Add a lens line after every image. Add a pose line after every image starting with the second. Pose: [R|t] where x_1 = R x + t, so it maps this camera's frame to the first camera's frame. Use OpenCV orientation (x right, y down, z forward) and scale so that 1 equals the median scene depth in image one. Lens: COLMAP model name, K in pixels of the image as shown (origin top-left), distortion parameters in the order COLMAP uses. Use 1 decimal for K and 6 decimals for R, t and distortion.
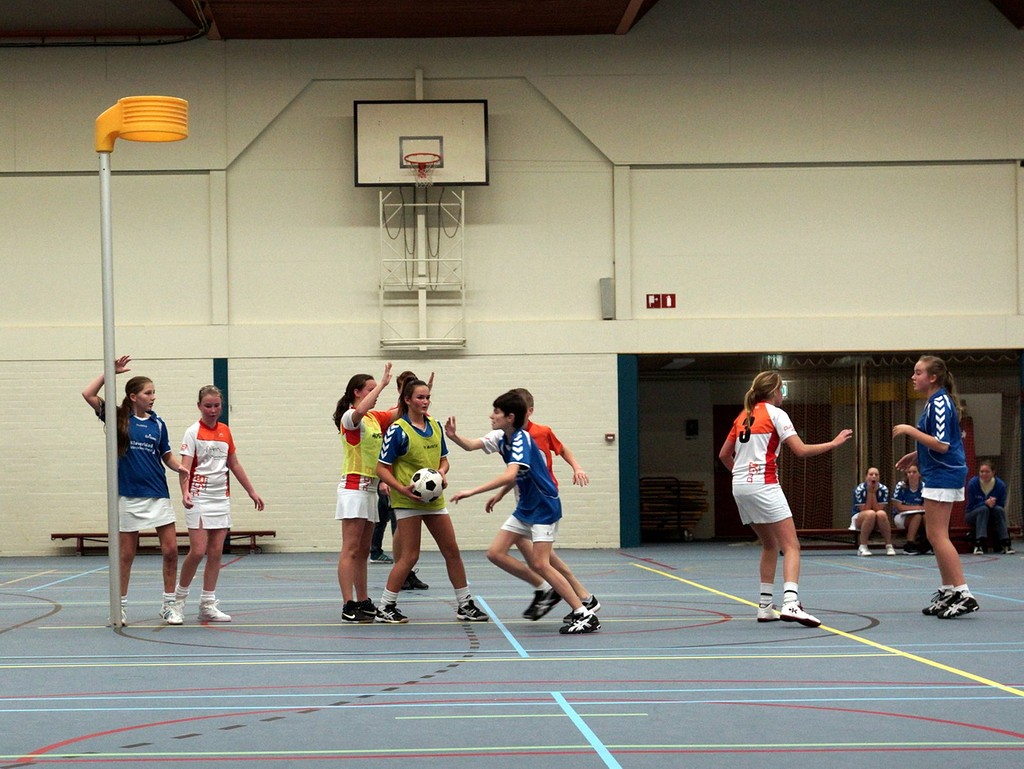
lens RADIAL K [[1874.5, 0, 459.6], [0, 1874.5, 463.8], [0, 0, 1]] dist [0.018741, 0.070191]
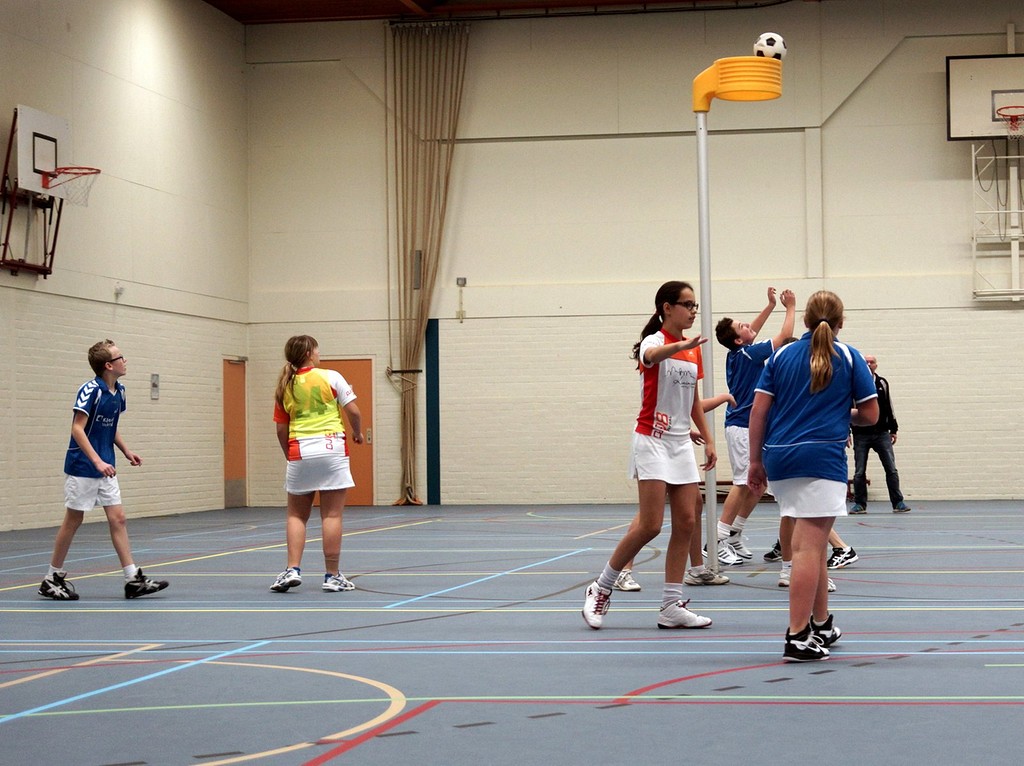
lens RADIAL K [[1853.2, 0, 362.2], [0, 1853.2, 408.9], [0, 0, 1]] dist [0.007179, -0.072250]
pose [[0.991211, -0.003846, -0.132237, -0.237107], [0.002292, 0.999926, -0.011907, 0.008705], [0.132273, 0.011499, 0.991147, -0.034539]]
